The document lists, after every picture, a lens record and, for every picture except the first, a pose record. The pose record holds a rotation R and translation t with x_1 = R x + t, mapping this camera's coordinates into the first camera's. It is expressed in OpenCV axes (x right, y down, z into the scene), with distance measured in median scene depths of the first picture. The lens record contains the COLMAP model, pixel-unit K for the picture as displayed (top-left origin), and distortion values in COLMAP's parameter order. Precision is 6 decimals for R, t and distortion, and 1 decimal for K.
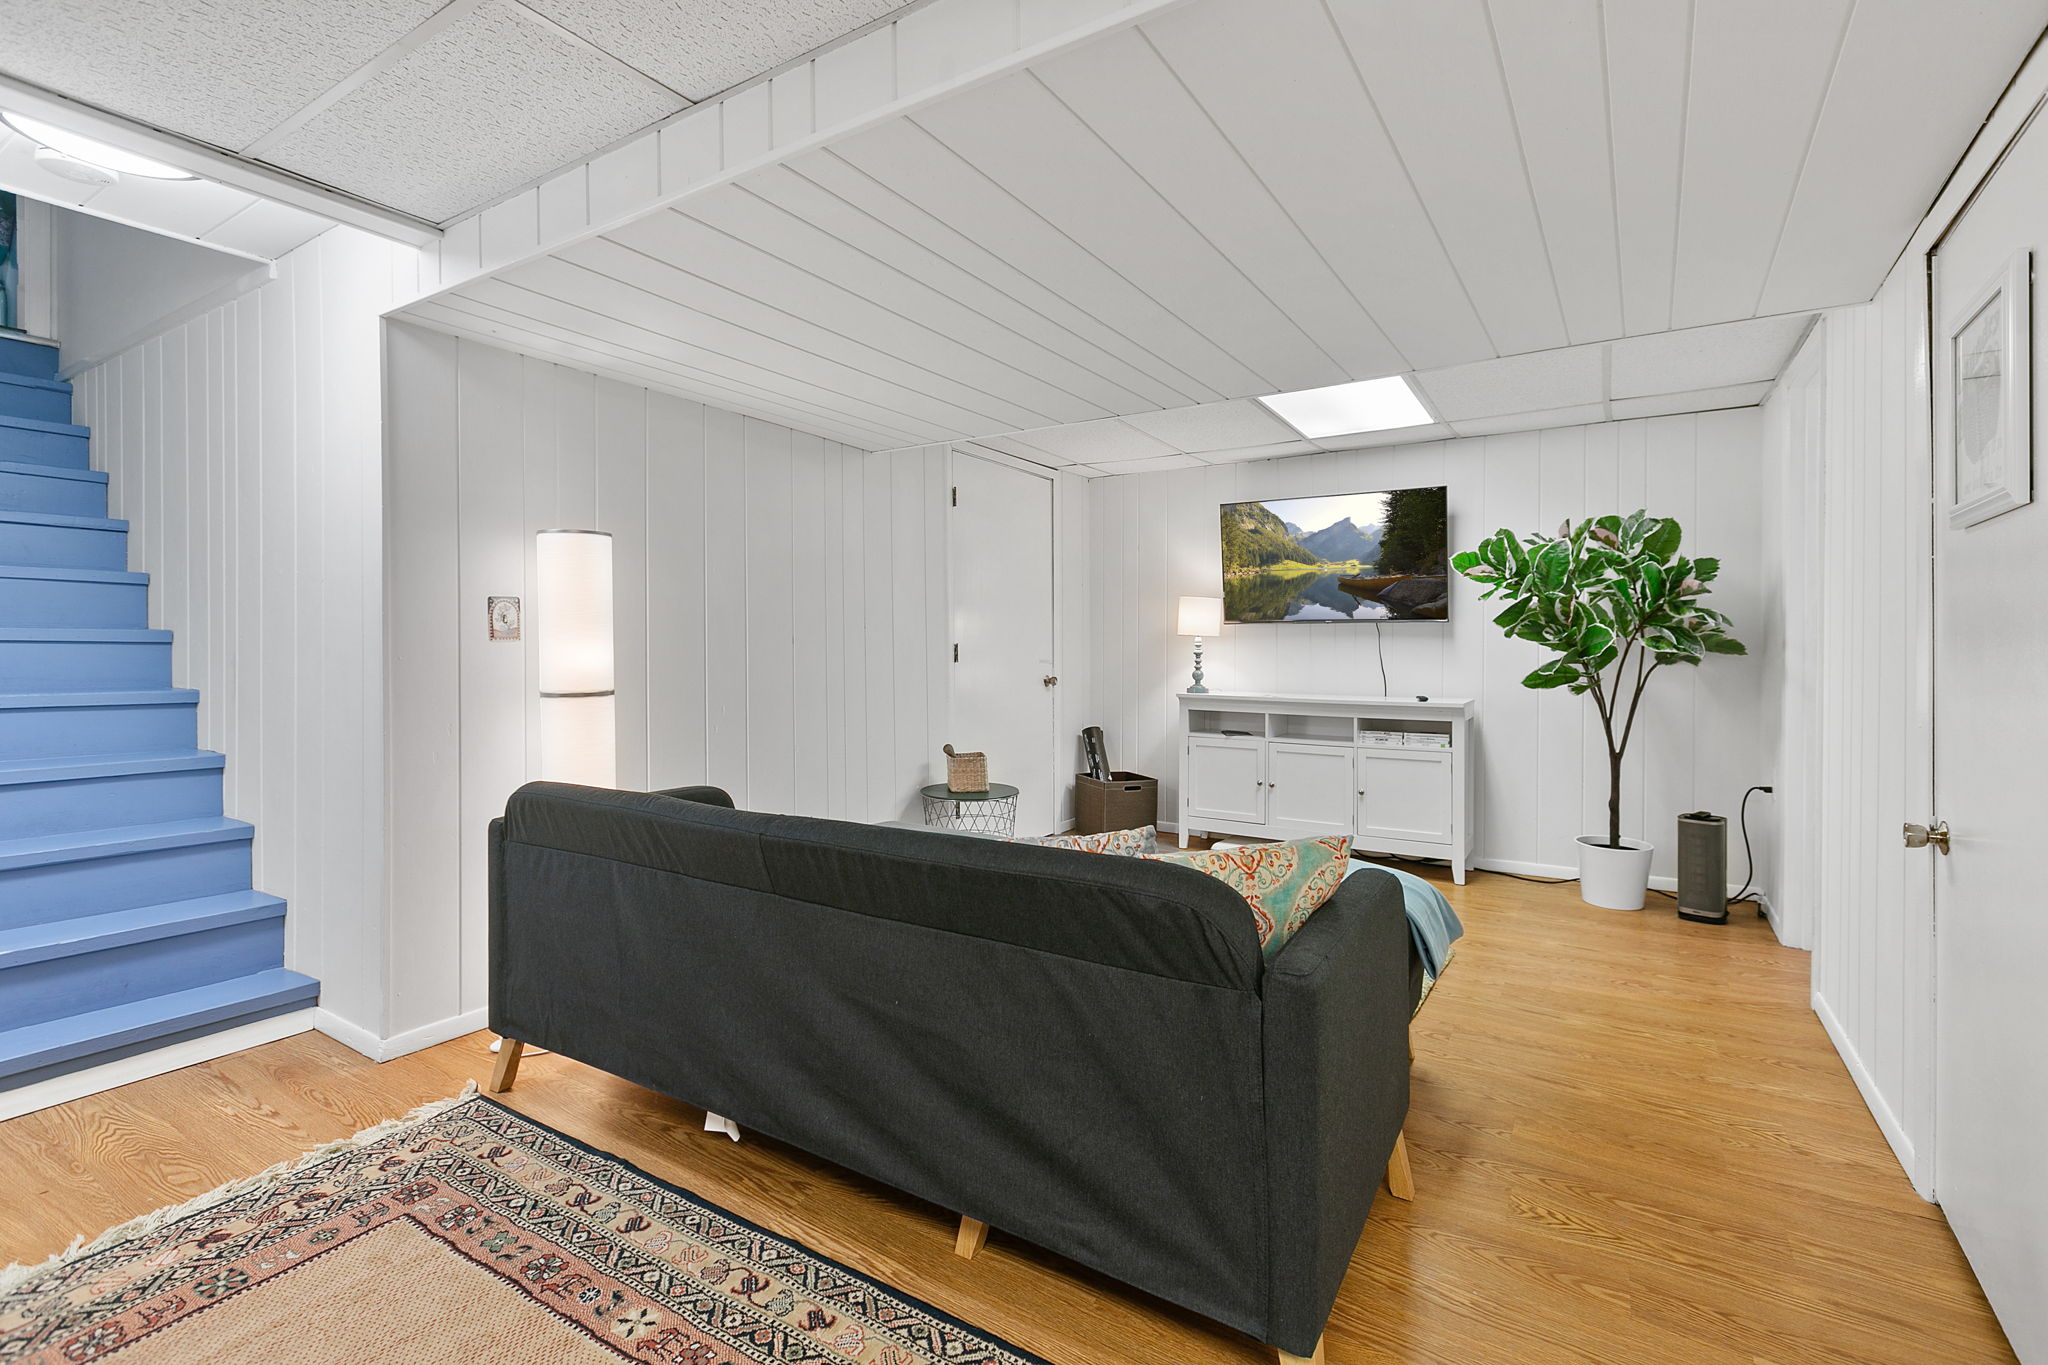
lens RADIAL K [[947.2, 0, 1024.3], [0, 947.2, 650.6], [0, 0, 1]] dist [-0.000842, -0.000038]
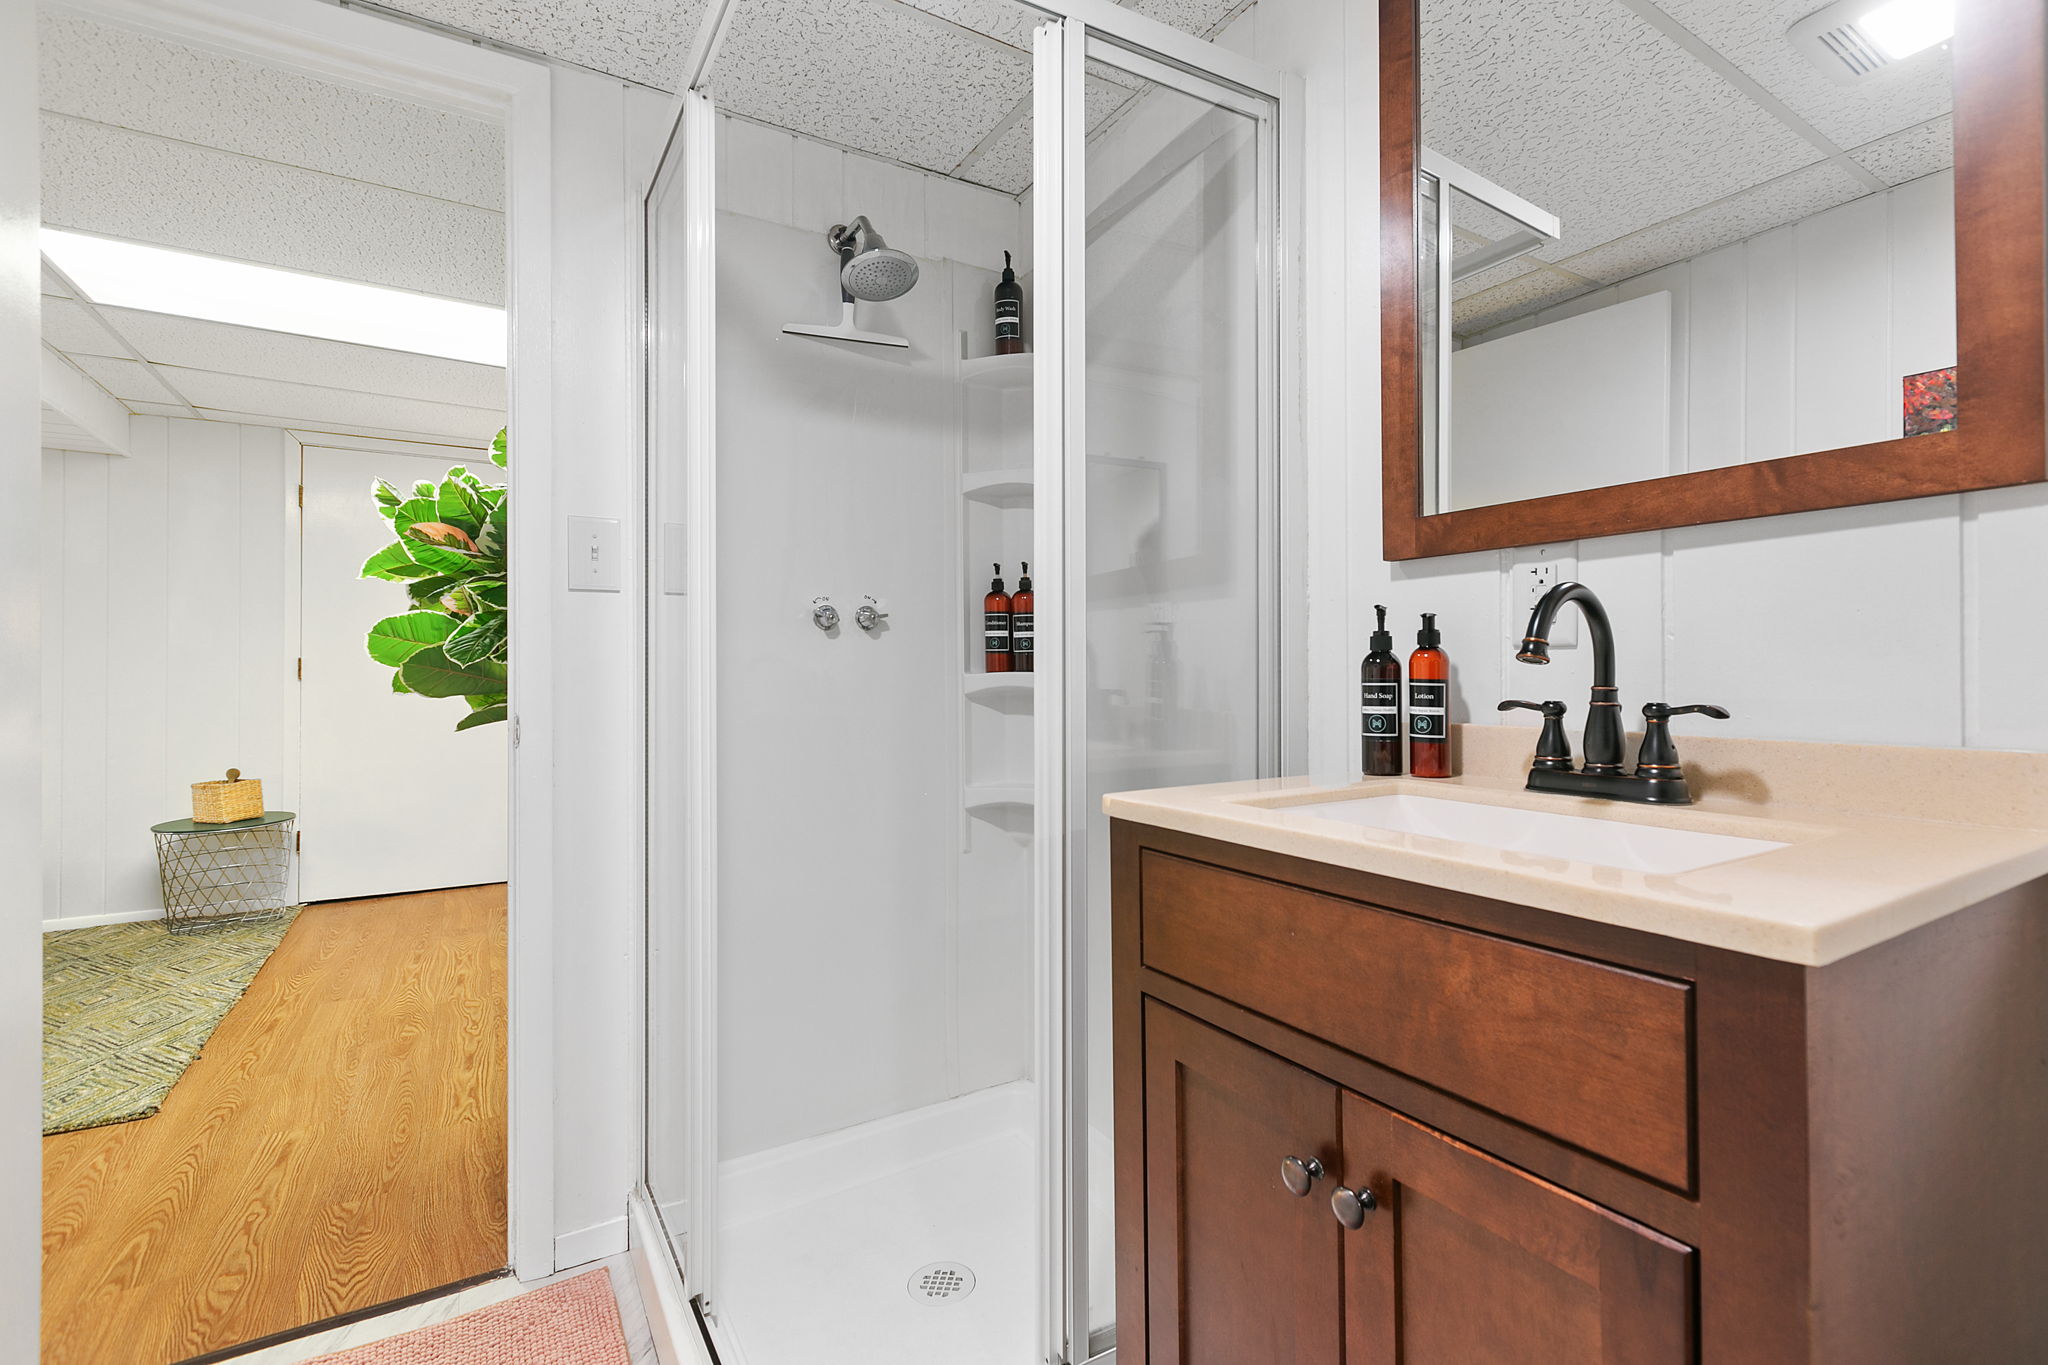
lens RADIAL K [[940.6, 0, 1063.0], [0, 940.6, 682.2], [0, 0, 1]] dist [-0.023260, 0.000052]
pose [[0.907279, -0.001636, -0.420525, 1.715710], [0.003902, 0.999982, 0.004528, 0.021860], [0.420510, -0.005749, 0.907270, 0.921045]]
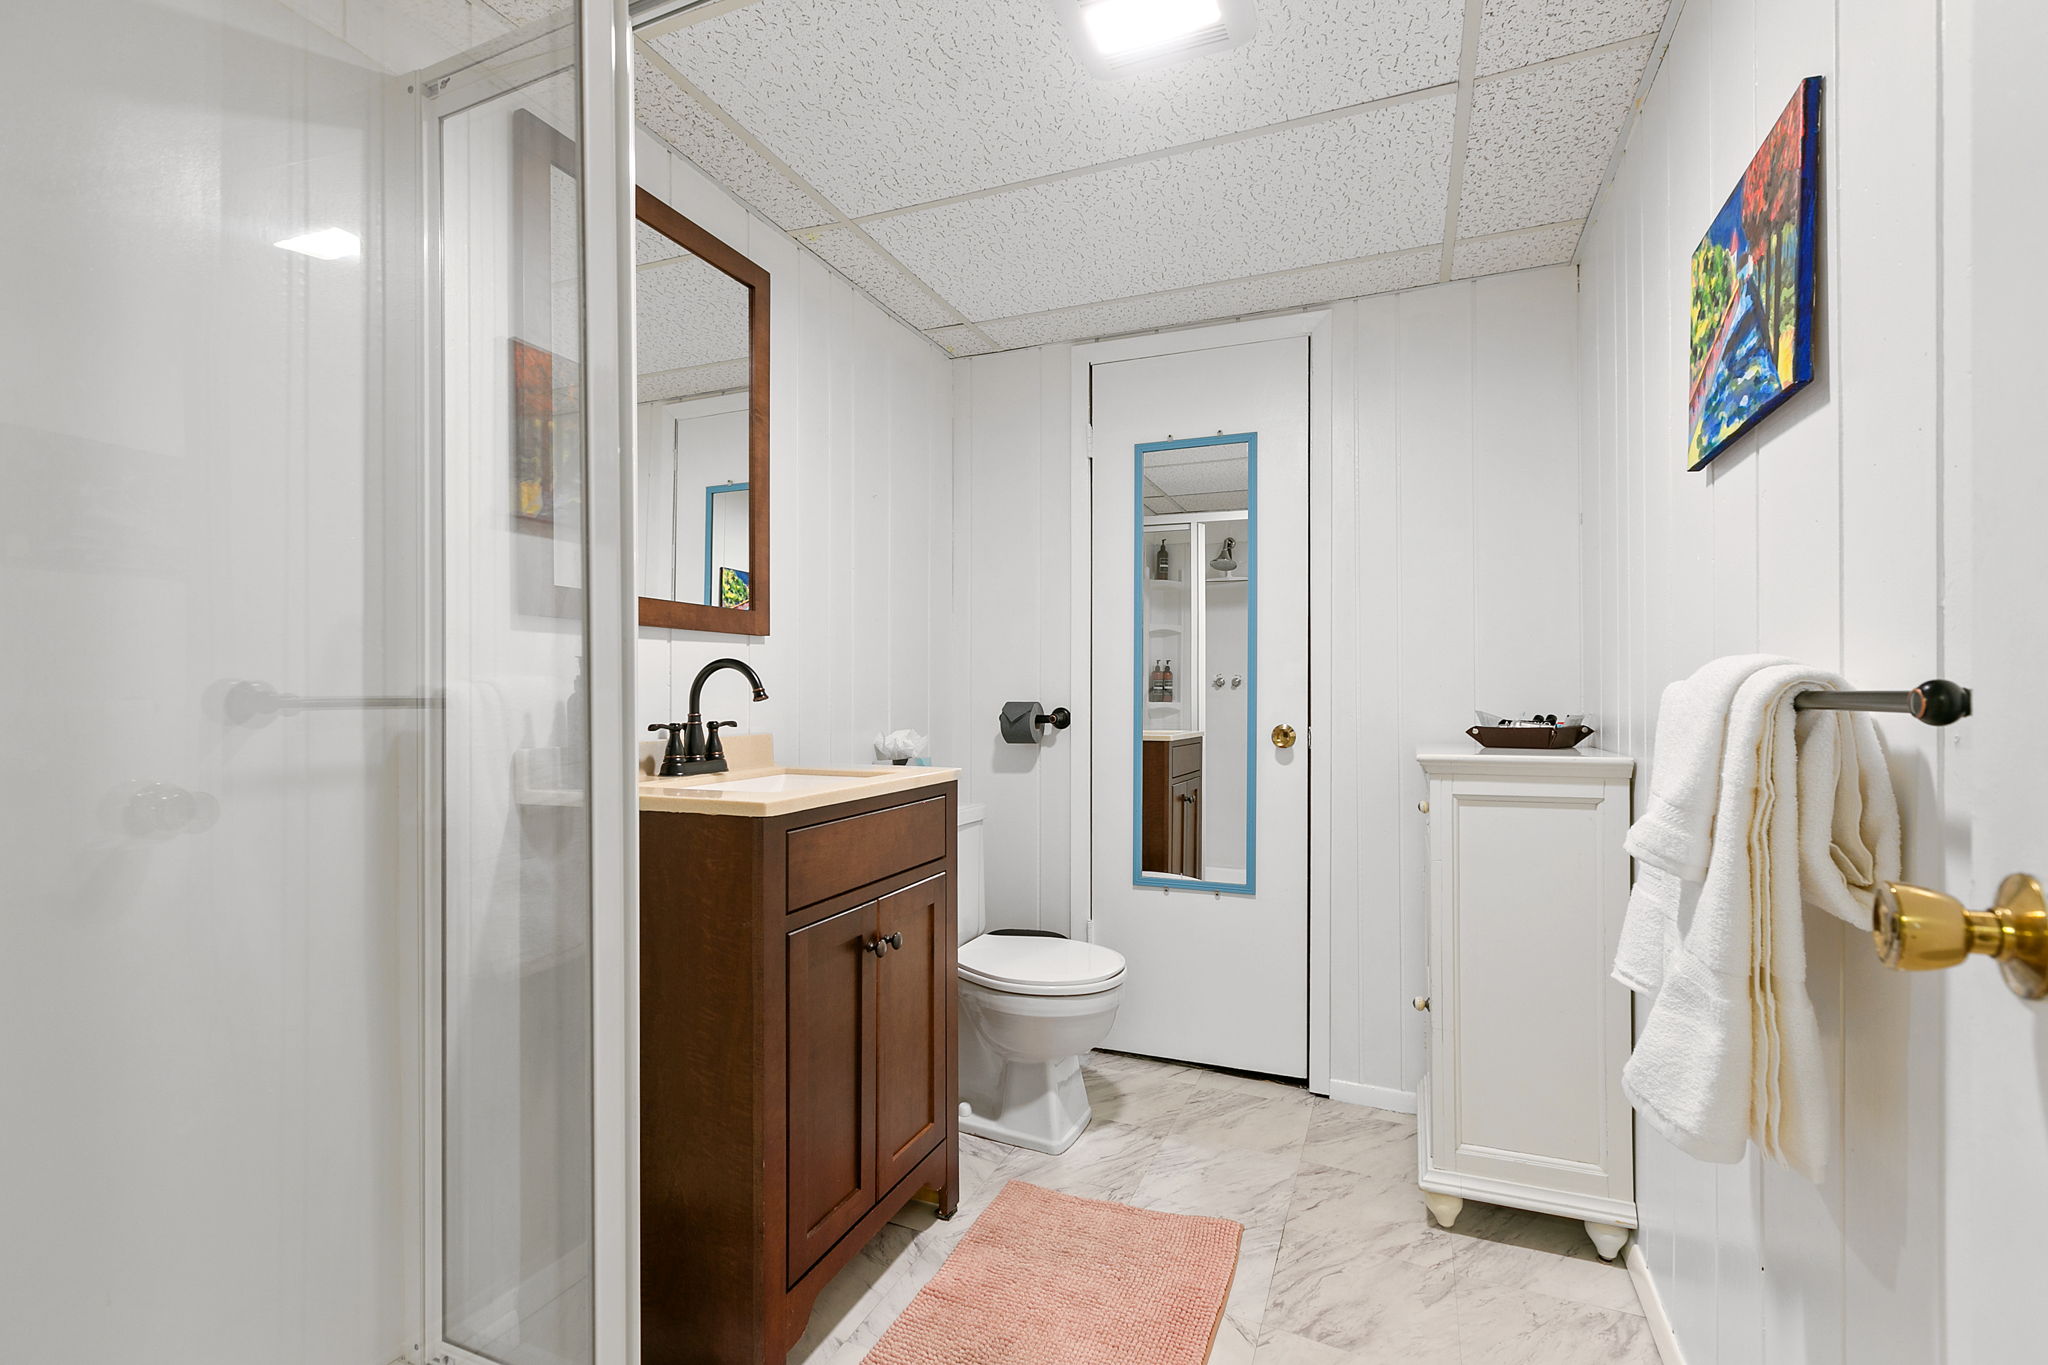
lens RADIAL K [[938.0, 0, 1033.0], [0, 938.0, 684.9], [0, 0, 1]] dist [-0.000140, 0.000614]
pose [[-0.197016, 0.005530, 0.980385, 1.015055], [0.000038, 0.999984, -0.005633, 0.008506], [-0.980400, -0.001073, -0.197013, 1.249921]]
